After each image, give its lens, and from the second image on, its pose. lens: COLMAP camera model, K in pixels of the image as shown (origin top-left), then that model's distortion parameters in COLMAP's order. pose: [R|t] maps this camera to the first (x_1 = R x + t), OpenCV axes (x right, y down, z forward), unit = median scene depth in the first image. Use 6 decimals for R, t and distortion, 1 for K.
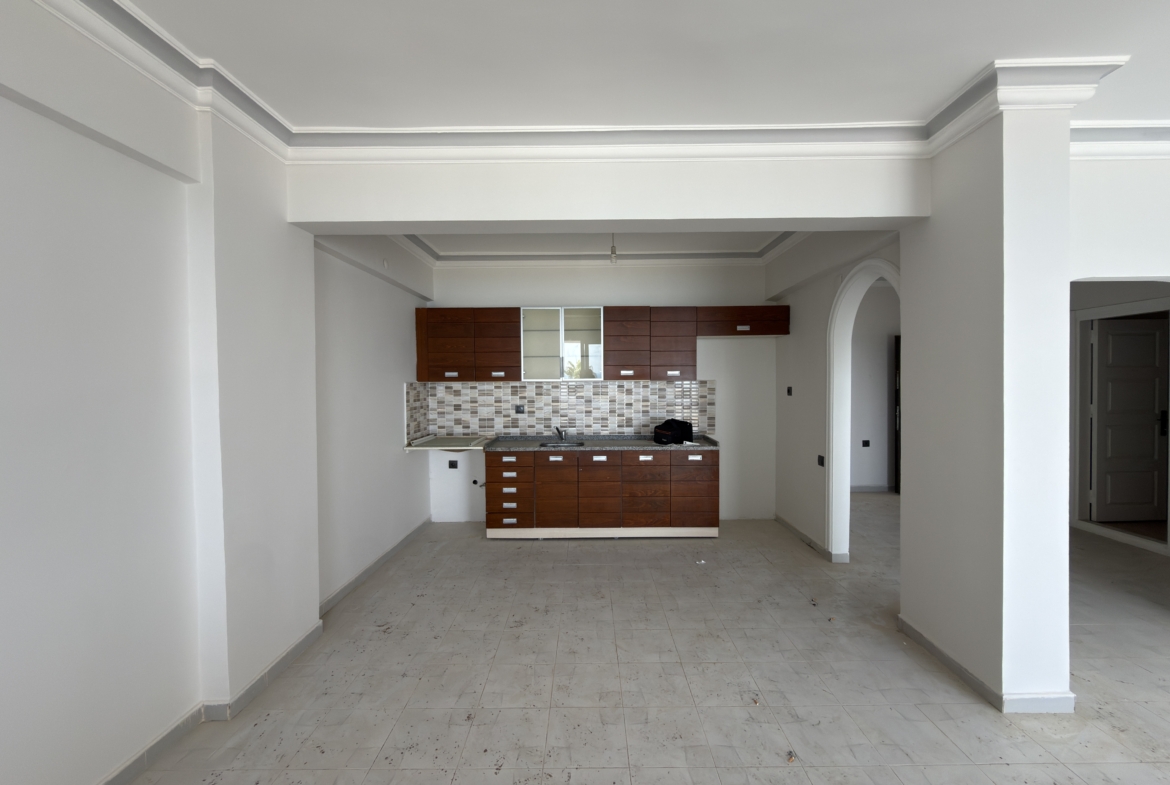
lens RADIAL K [[465.0, 0, 587.7], [0, 465.0, 390.2], [0, 0, 1]] dist [0.001805, -0.000514]
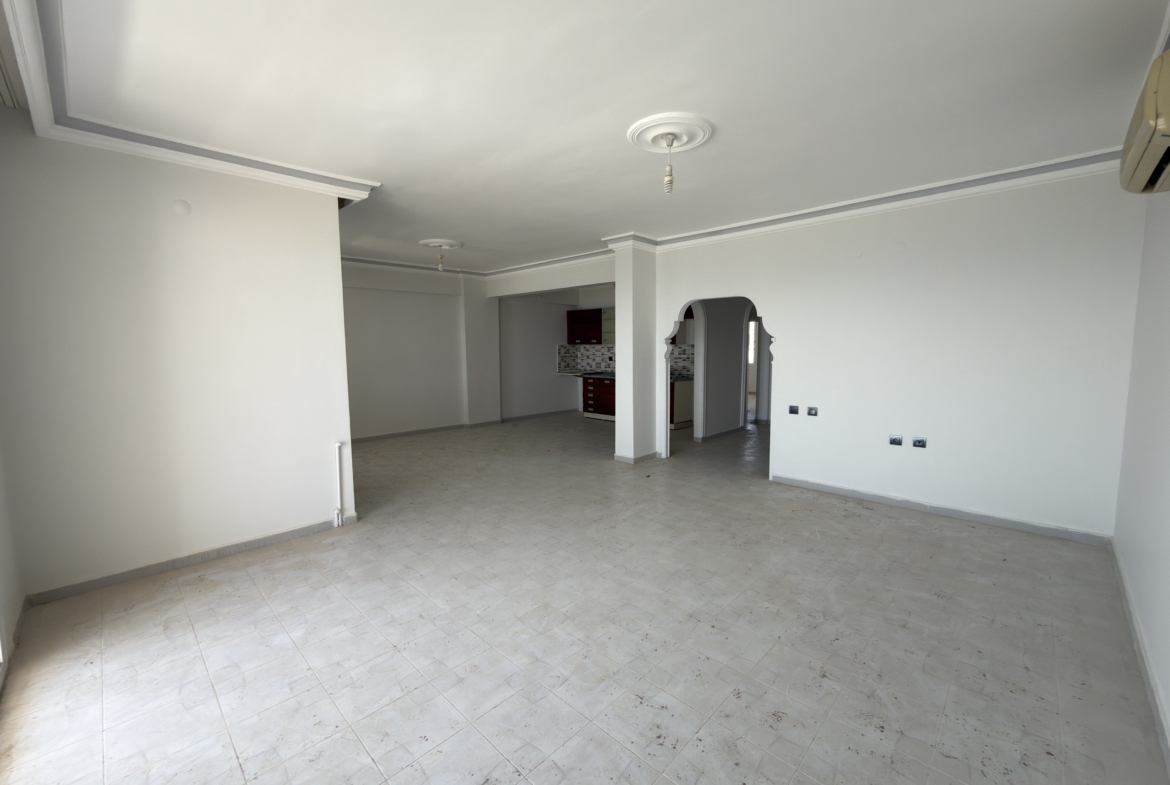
lens RADIAL K [[465.0, 0, 585.8], [0, 465.0, 392.1], [0, 0, 1]] dist [0.001805, -0.000514]
pose [[0.723938, 0.073986, -0.685886, 1.258634], [-0.013405, 0.995553, 0.093242, -0.001044], [0.689734, -0.058308, 0.721711, -0.556886]]
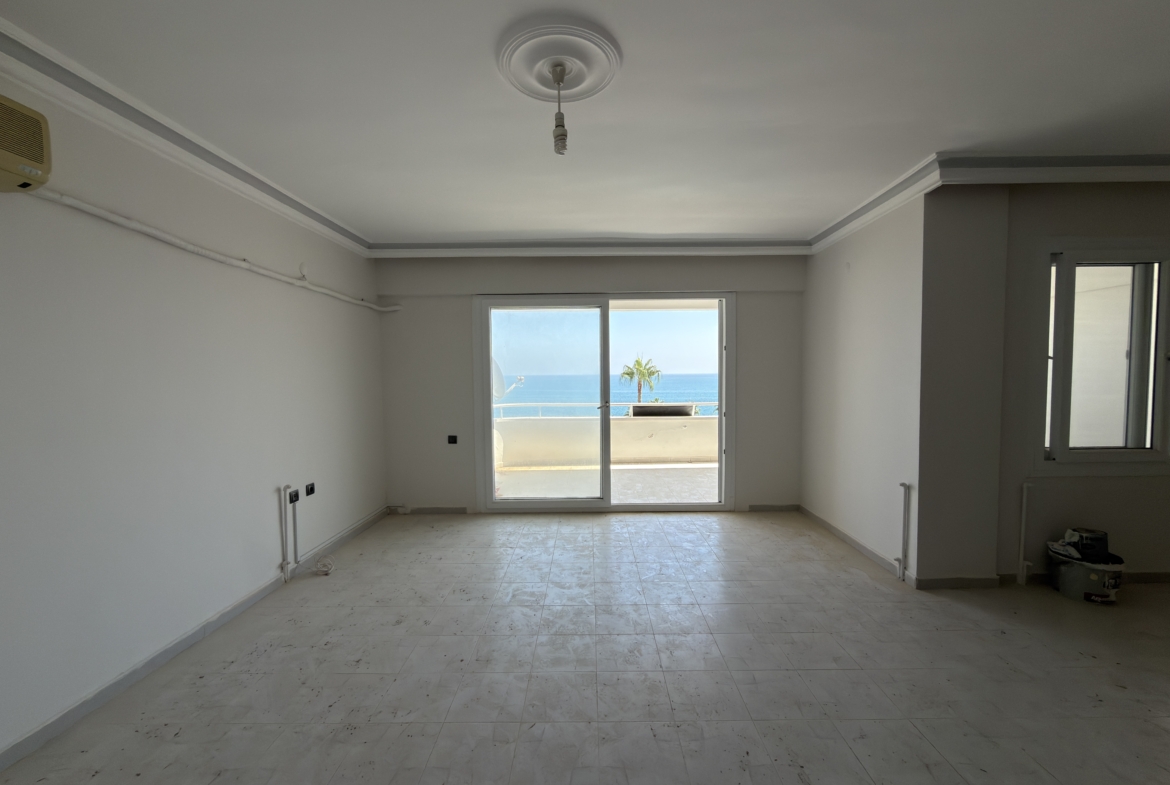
lens RADIAL K [[465.0, 0, 586.3], [0, 465.0, 390.1], [0, 0, 1]] dist [0.001805, -0.000514]
pose [[-0.999805, 0.019408, 0.003513, 0.856675], [0.019565, 0.998456, 0.051990, -0.018426], [-0.002499, 0.052048, -0.998641, 0.456117]]
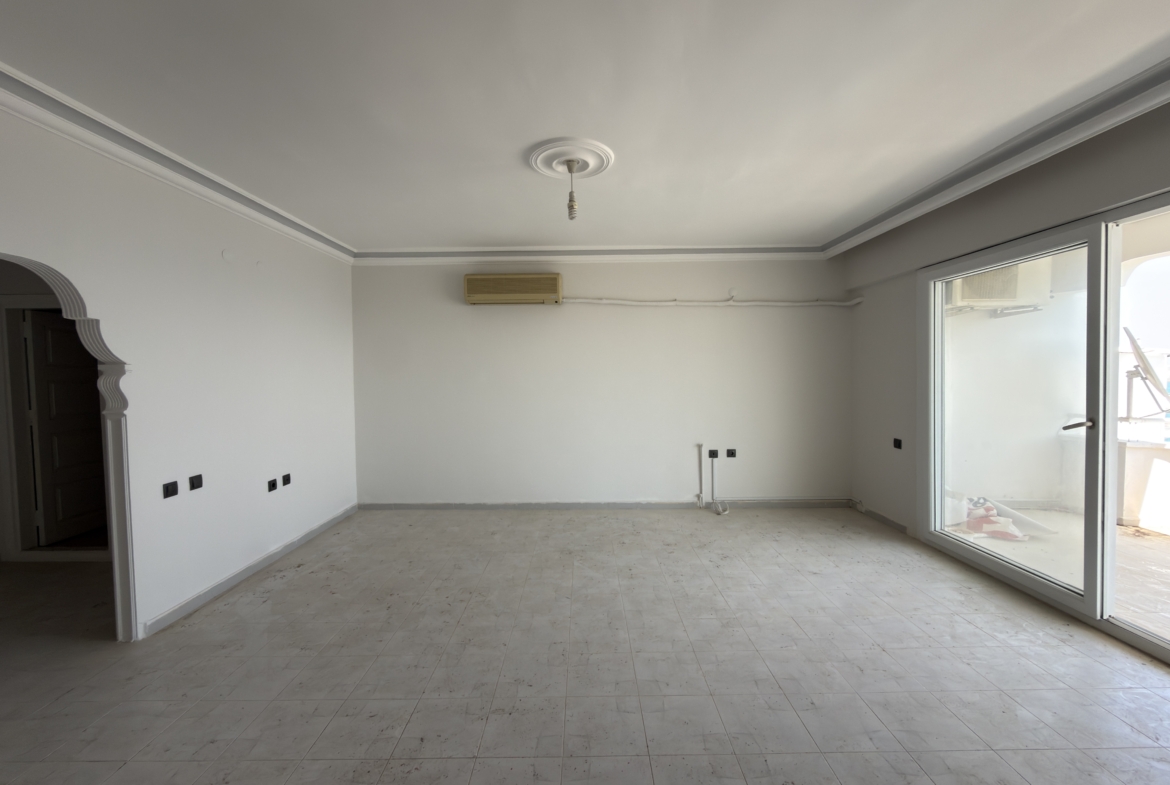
lens RADIAL K [[465.0, 0, 585.4], [0, 465.0, 387.2], [0, 0, 1]] dist [0.001805, -0.000514]
pose [[-0.007019, -0.020526, 0.999765, 0.233805], [0.026378, 0.999438, 0.020704, -0.001437], [-0.999627, 0.026517, -0.006474, -0.000120]]
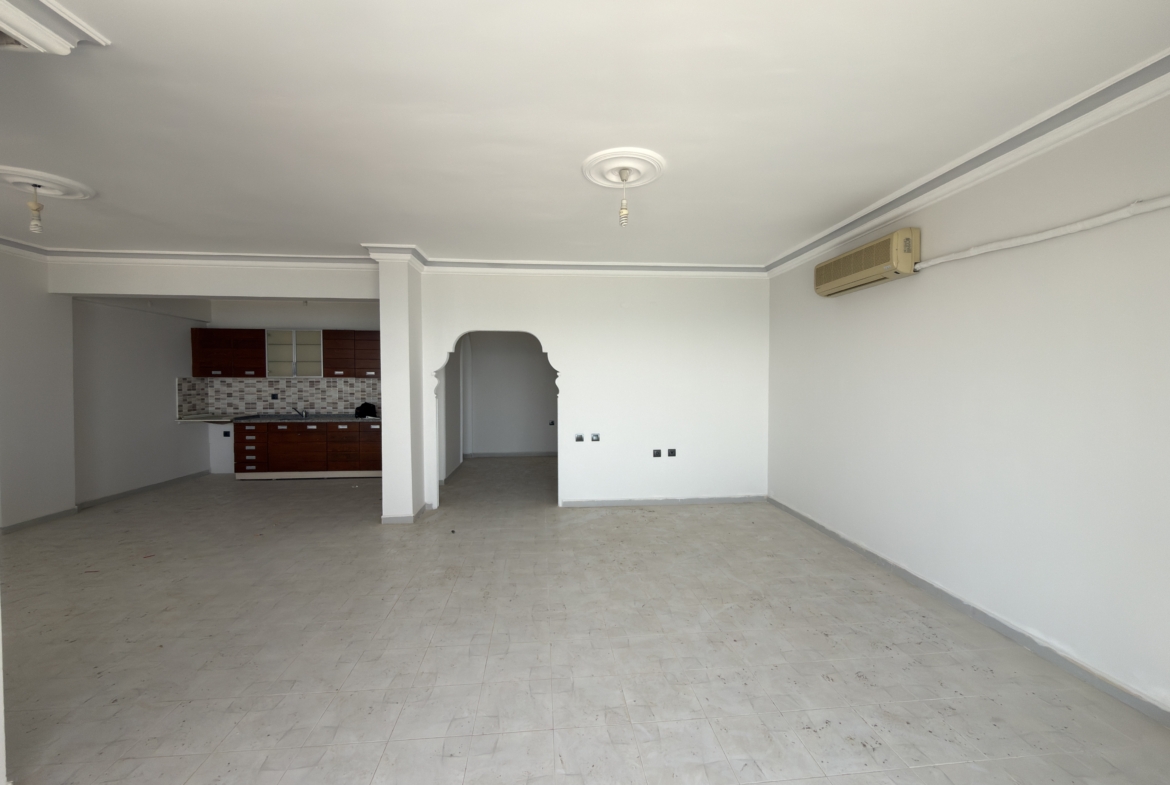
lens RADIAL K [[465.0, 0, 586.9], [0, 465.0, 390.5], [0, 0, 1]] dist [0.001805, -0.000514]
pose [[0.994734, 0.007400, 0.102226, 0.762657], [-0.007914, 0.999958, 0.004624, 0.007756], [-0.102188, -0.005409, 0.994750, -0.634632]]
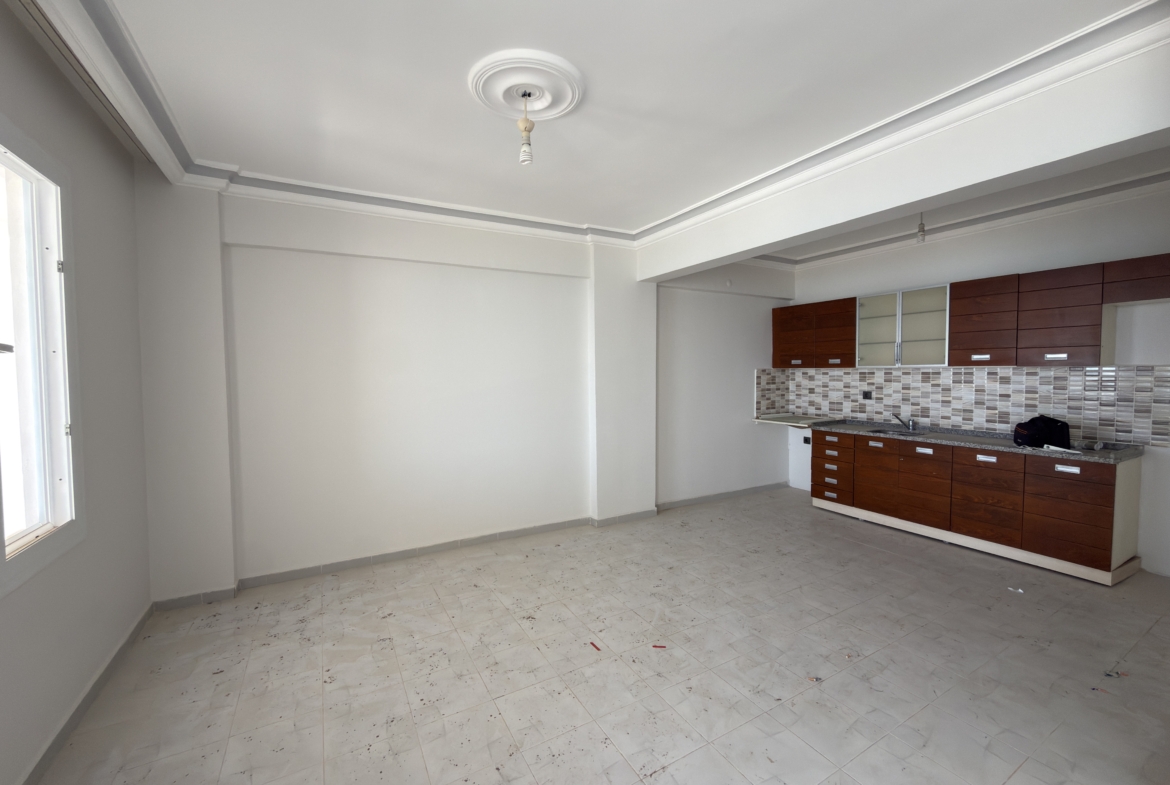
lens RADIAL K [[465.0, 0, 586.5], [0, 465.0, 392.5], [0, 0, 1]] dist [0.001805, -0.000514]
pose [[0.498984, 0.044106, -0.865488, 0.473608], [-0.011018, 0.998946, 0.044554, -0.003672], [0.866541, -0.012696, 0.498944, -0.047180]]
